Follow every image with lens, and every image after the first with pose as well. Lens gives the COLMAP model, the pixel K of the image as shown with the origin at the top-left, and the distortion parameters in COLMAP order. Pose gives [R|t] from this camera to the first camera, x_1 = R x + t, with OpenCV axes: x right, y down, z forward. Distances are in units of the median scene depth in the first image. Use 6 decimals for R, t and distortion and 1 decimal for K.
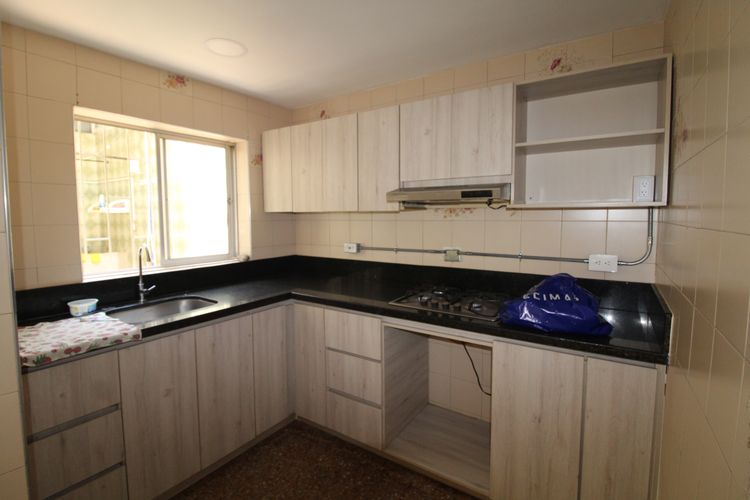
lens RADIAL K [[350.7, 0, 372.9], [0, 350.7, 237.6], [0, 0, 1]] dist [0.000776, -0.012333]
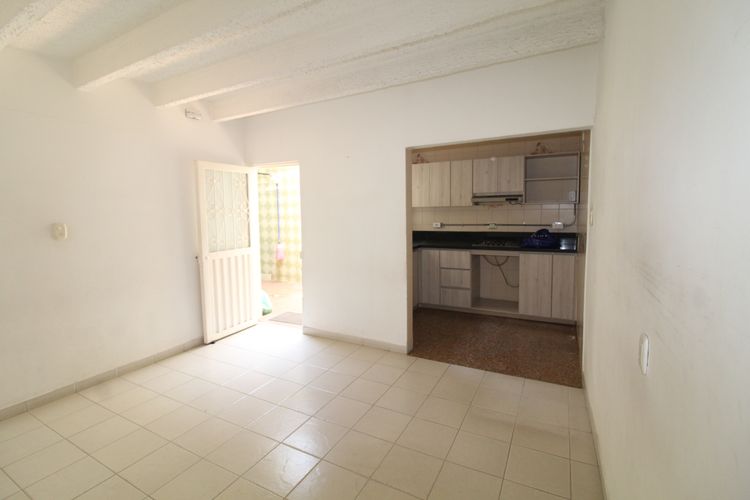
lens RADIAL K [[350.7, 0, 372.9], [0, 350.7, 237.6], [0, 0, 1]] dist [0.000776, -0.012333]
pose [[0.994034, -0.019811, 0.107259, -0.853963], [0.018897, 0.999776, 0.009526, 0.100168], [-0.107424, -0.007442, 0.994185, -1.245757]]
